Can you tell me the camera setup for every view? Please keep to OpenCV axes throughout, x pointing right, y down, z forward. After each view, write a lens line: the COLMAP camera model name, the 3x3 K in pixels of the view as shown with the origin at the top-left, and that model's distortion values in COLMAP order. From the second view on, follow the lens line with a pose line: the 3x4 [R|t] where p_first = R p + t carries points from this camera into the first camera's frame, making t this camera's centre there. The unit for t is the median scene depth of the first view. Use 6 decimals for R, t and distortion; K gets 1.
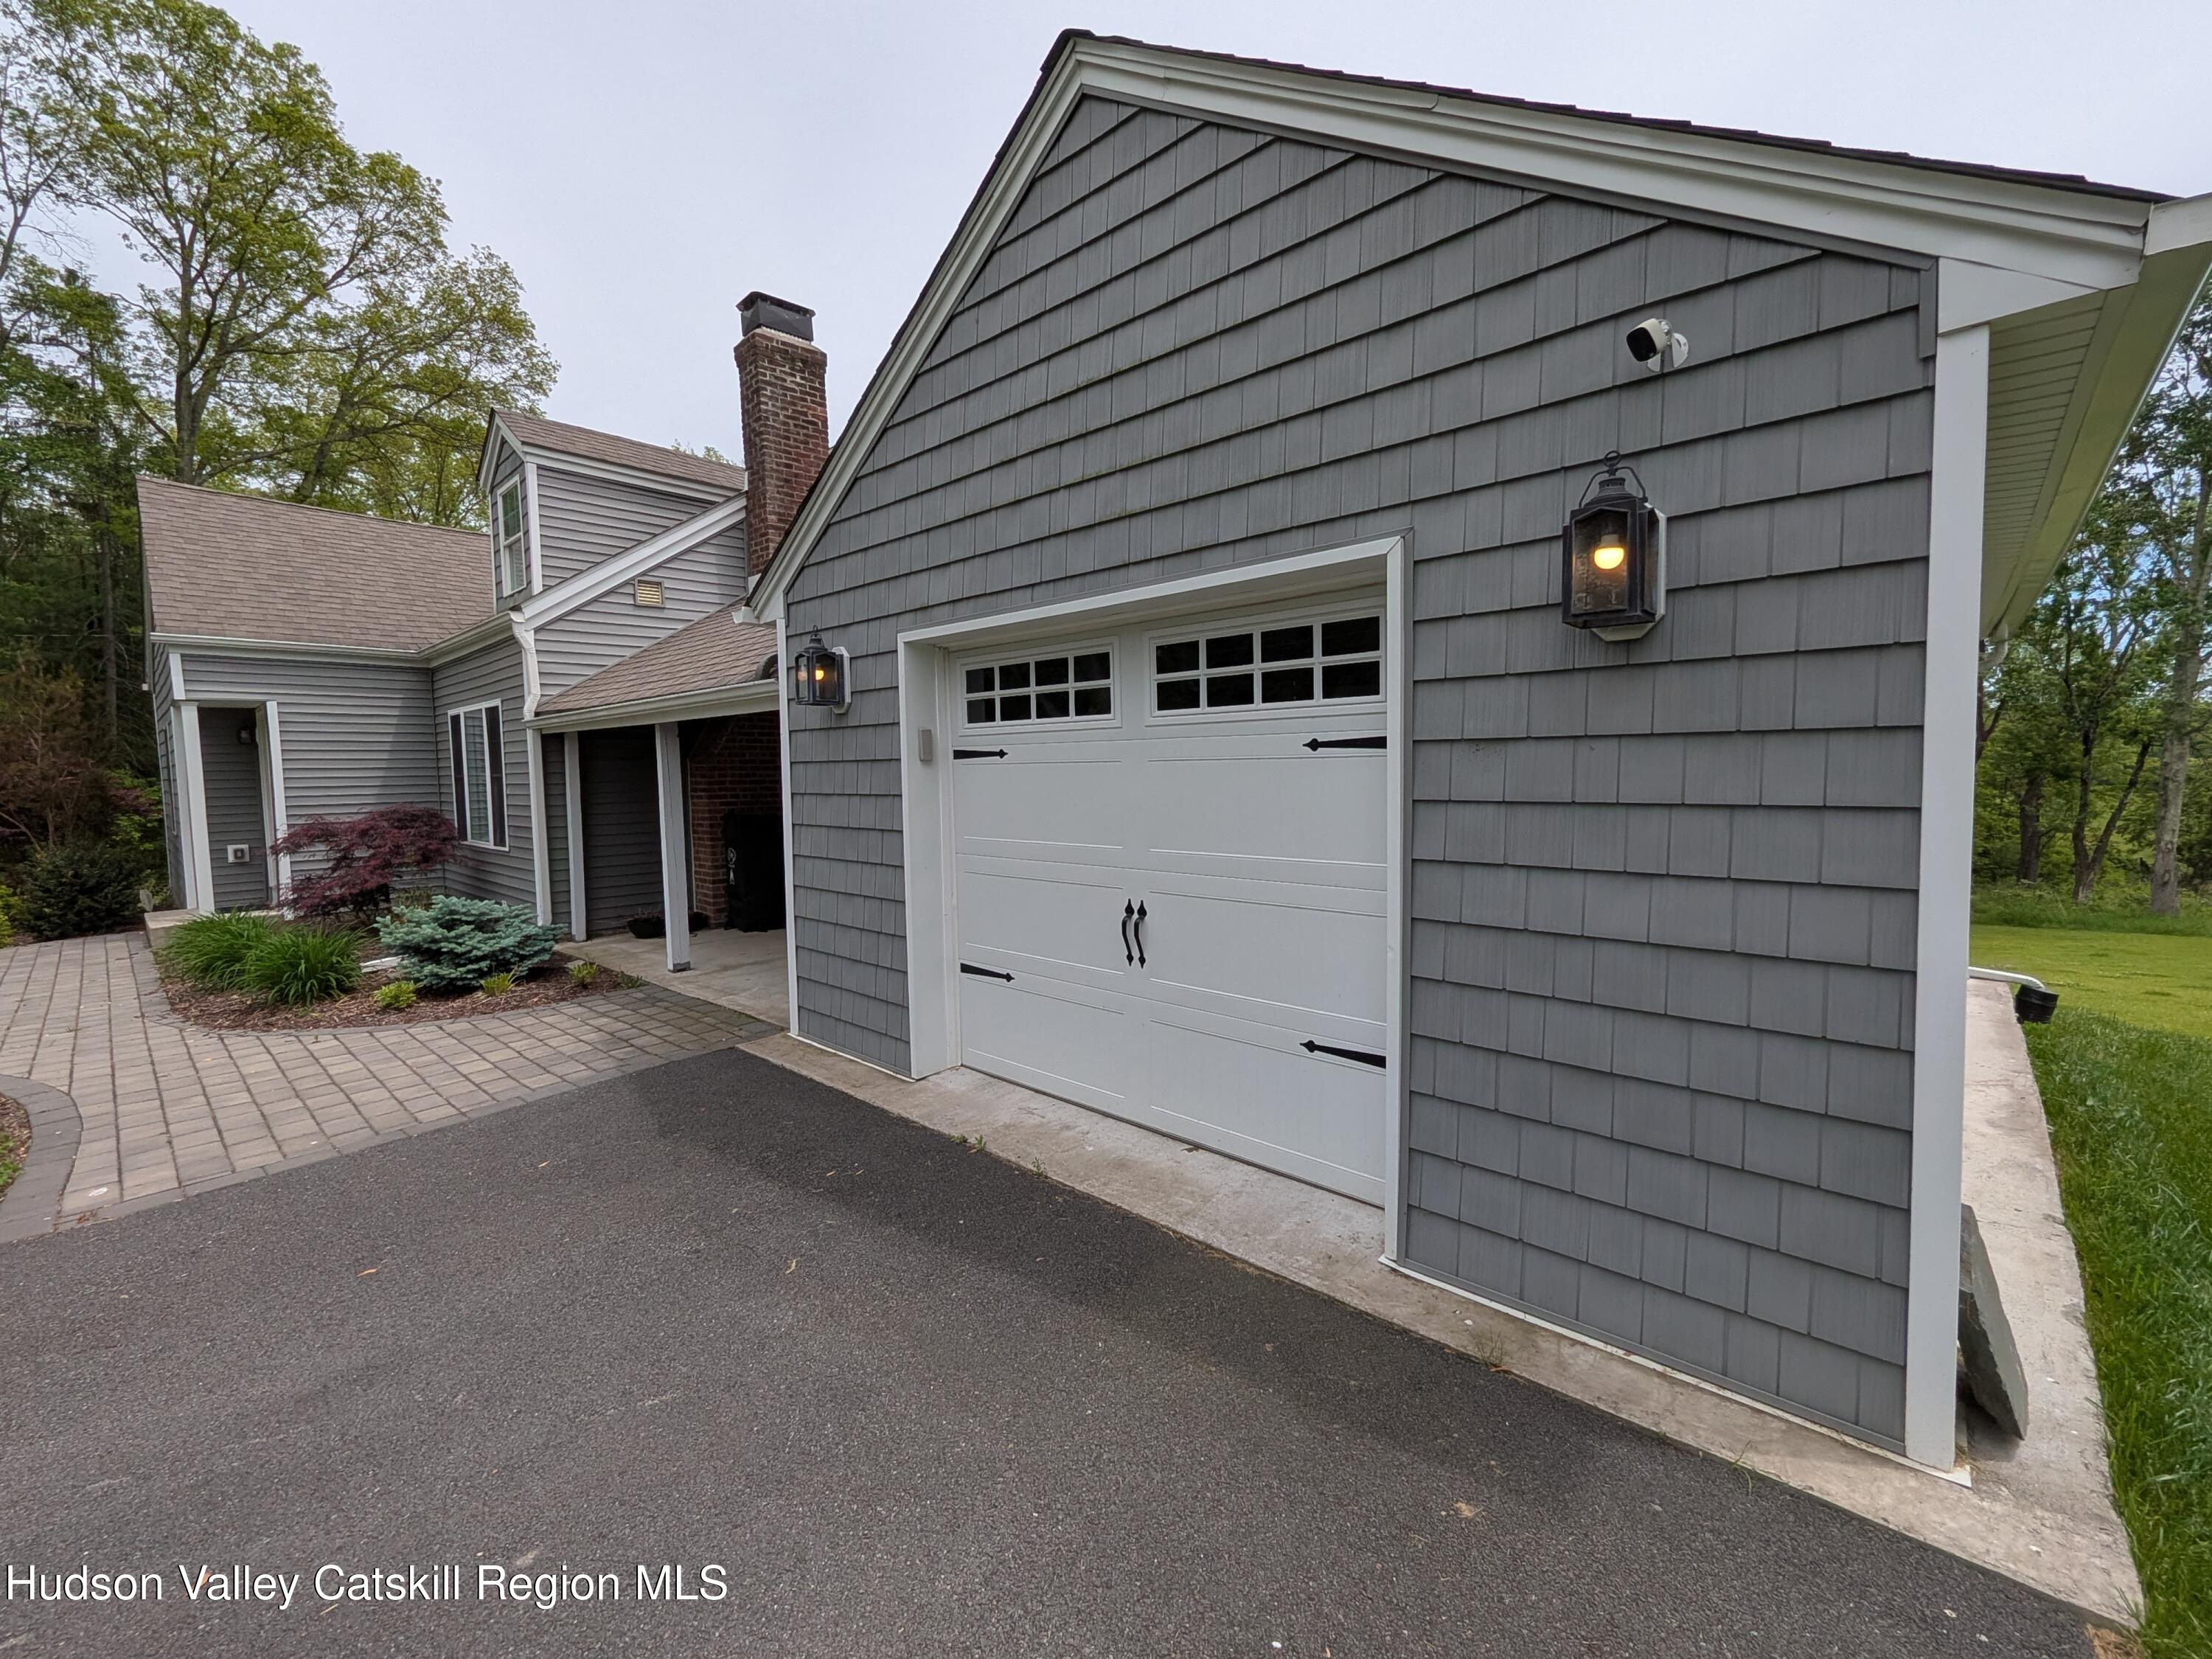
lens RADIAL K [[906.3, 0, 1101.1], [0, 906.3, 827.2], [0, 0, 1]] dist [0.006822, -0.001436]
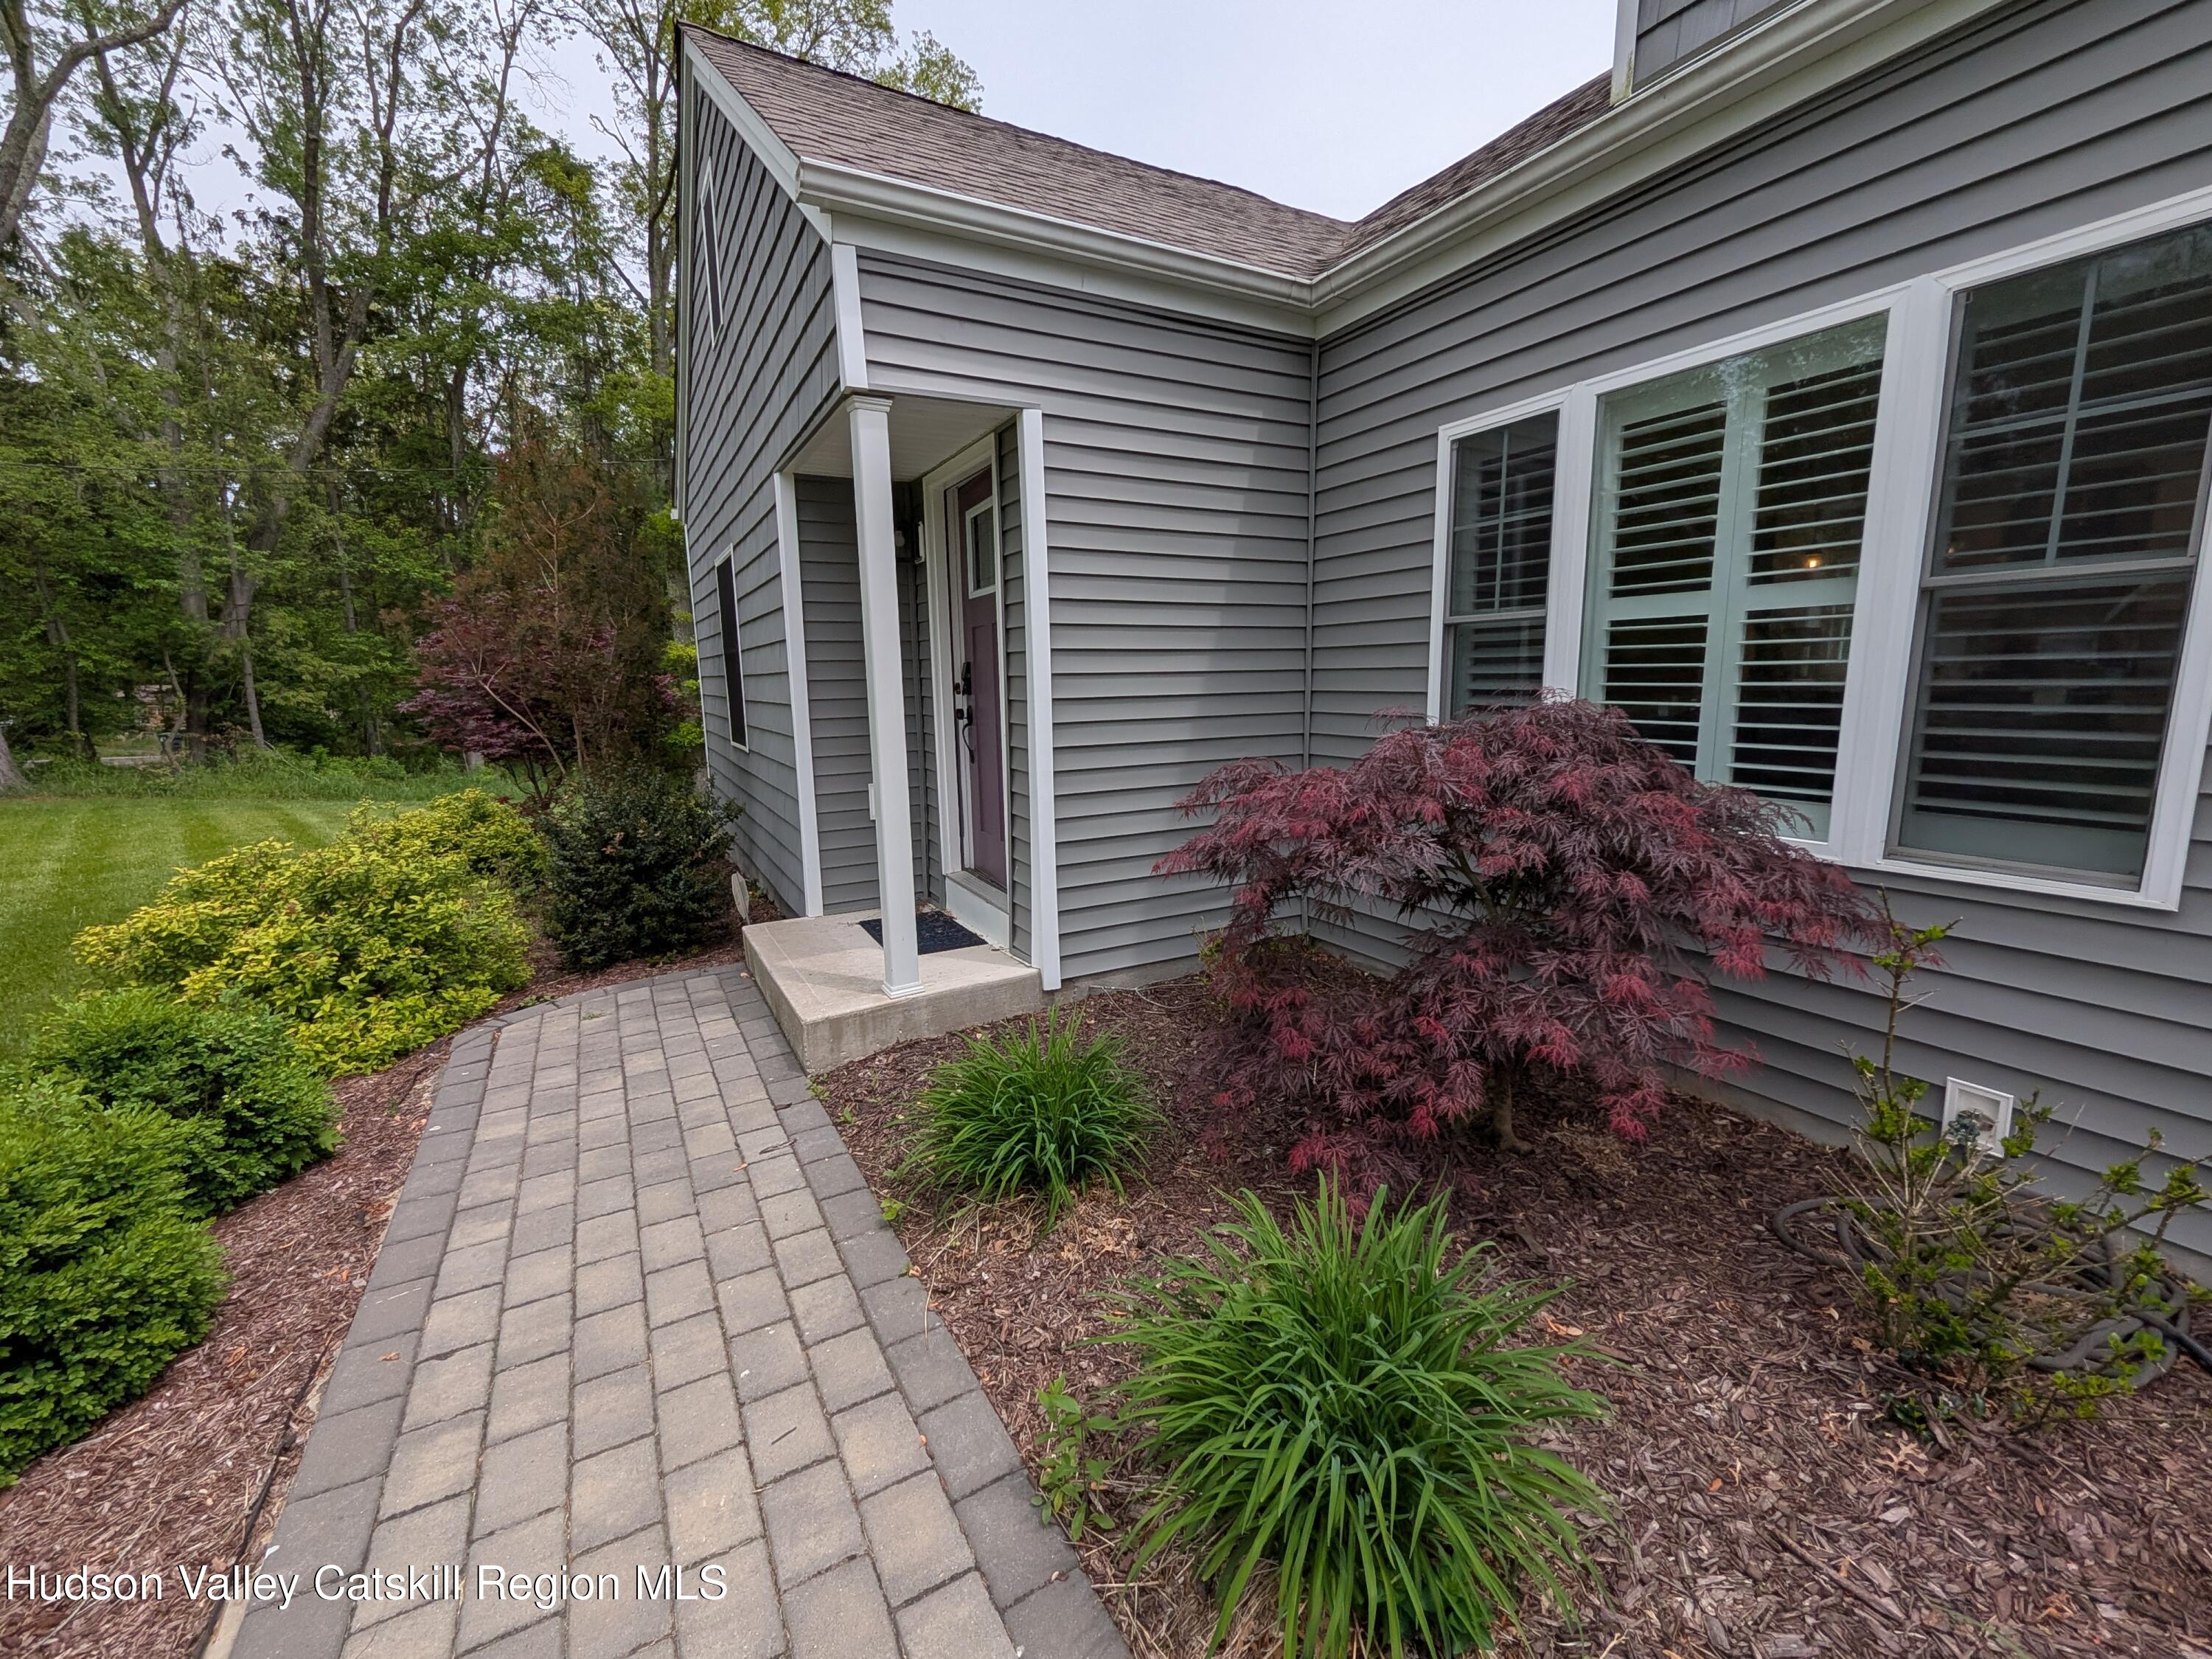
lens RADIAL K [[906.3, 0, 1100.9], [0, 906.3, 823.2], [0, 0, 1]] dist [0.006822, -0.001436]
pose [[0.948097, 0.050258, -0.313985, -0.760782], [-0.017640, 0.994223, 0.105875, -0.012200], [0.317492, -0.094841, 0.943506, 0.648224]]
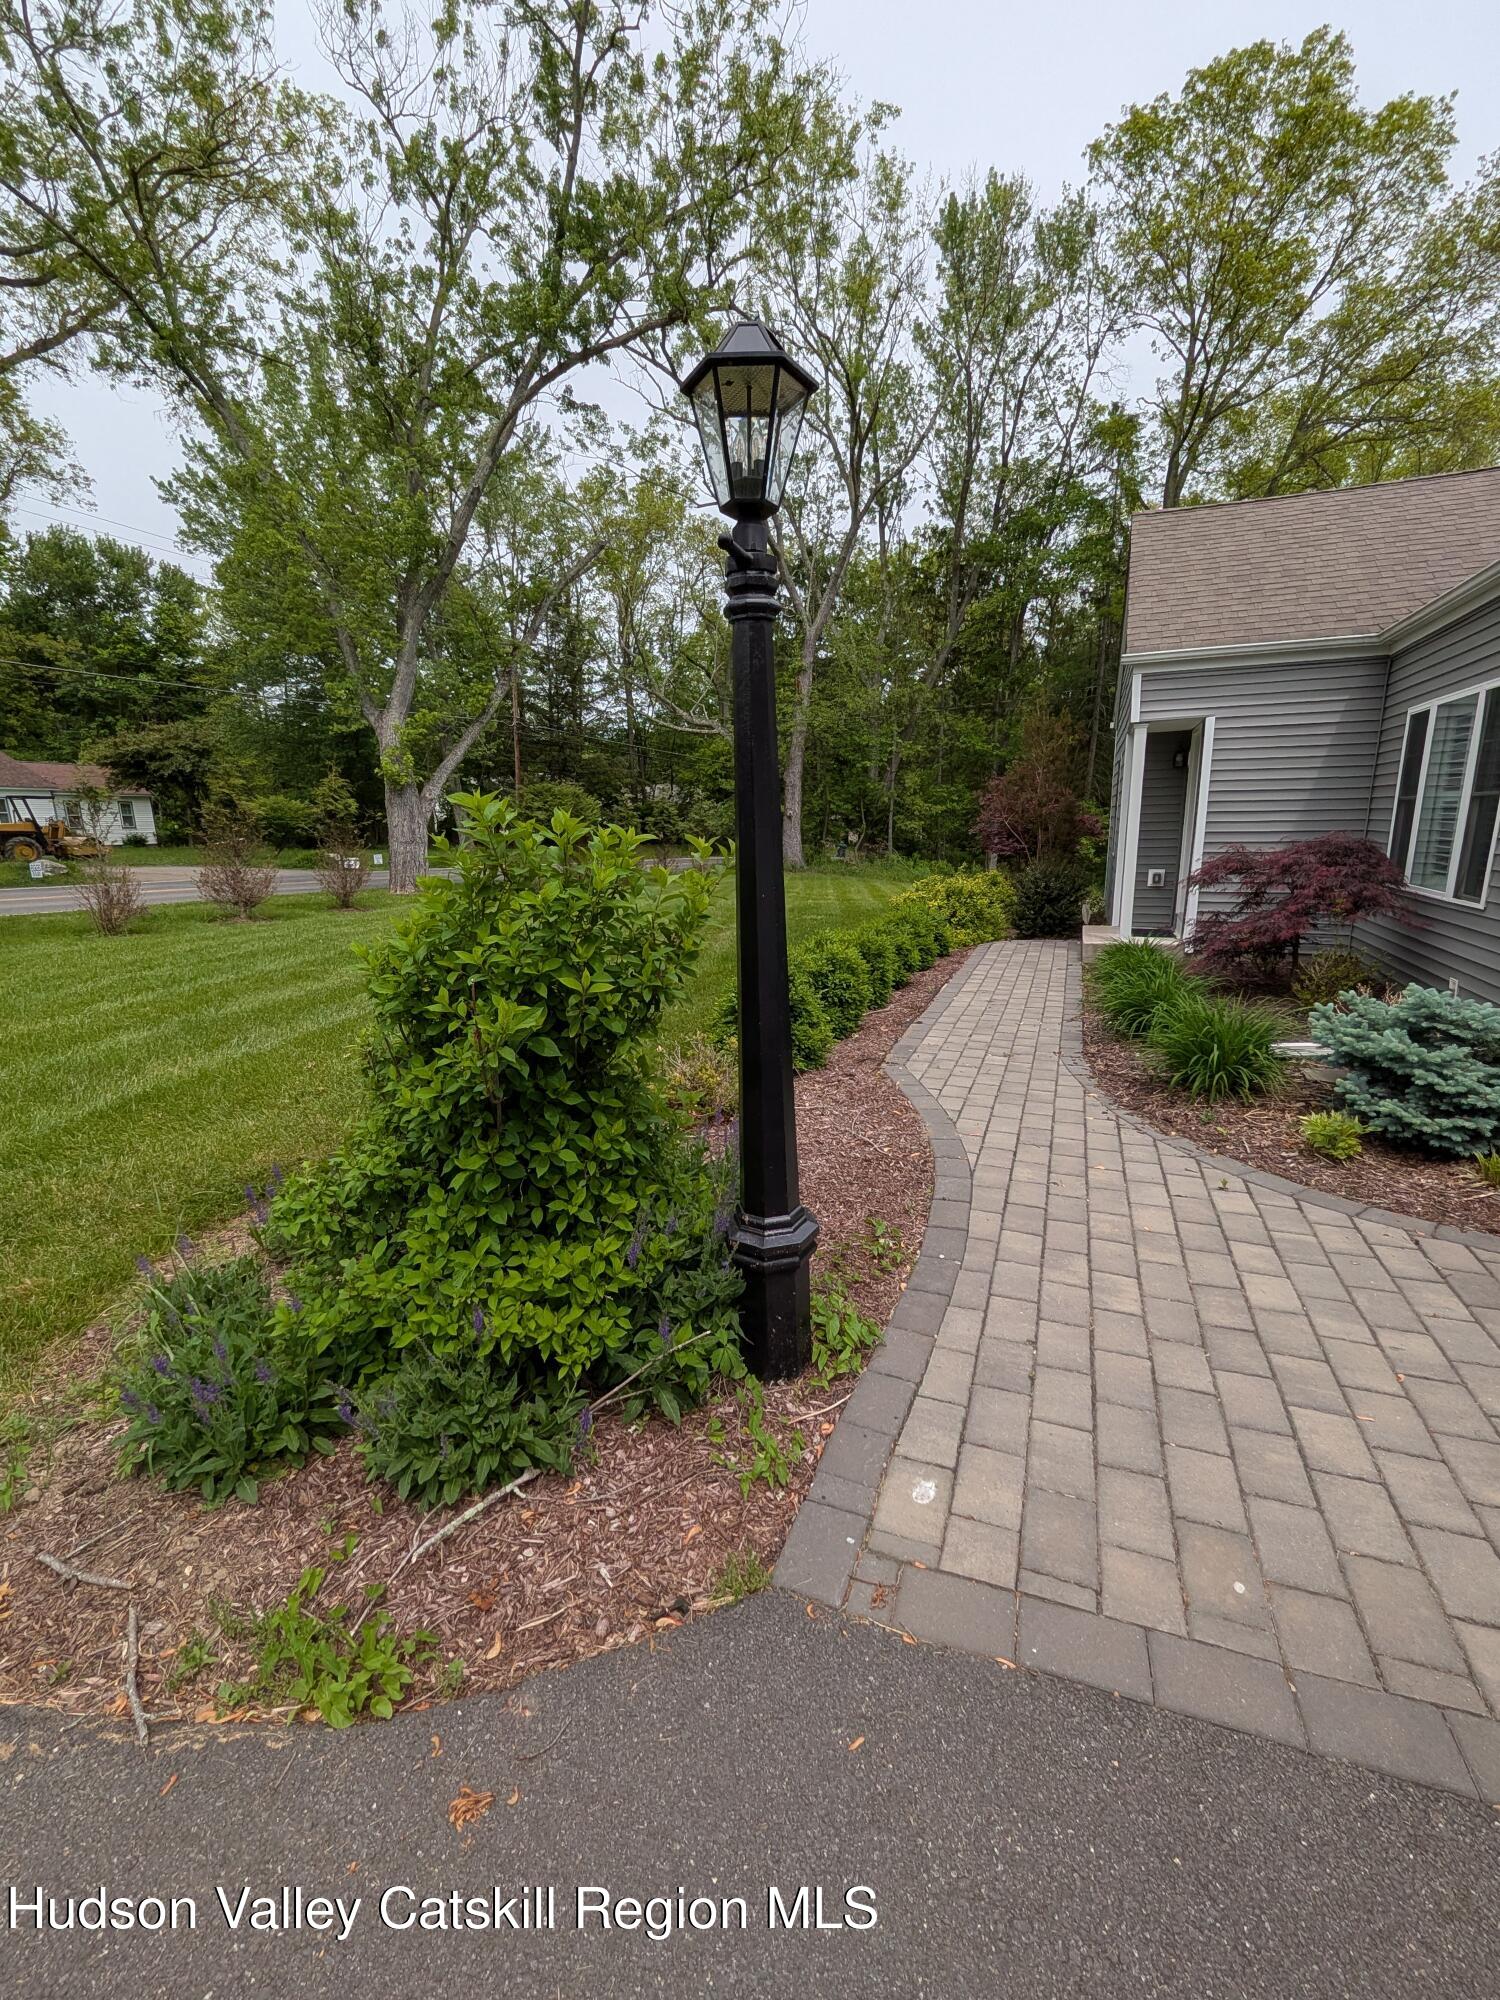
lens RADIAL K [[819.5, 0, 756.5], [0, 819.5, 998.8], [0, 0, 1]] dist [0.006822, -0.001436]
pose [[0.362112, 0.208703, -0.908470, -0.257633], [-0.048858, 0.977522, 0.205092, -0.006635], [0.930853, -0.029880, 0.364169, 0.255101]]
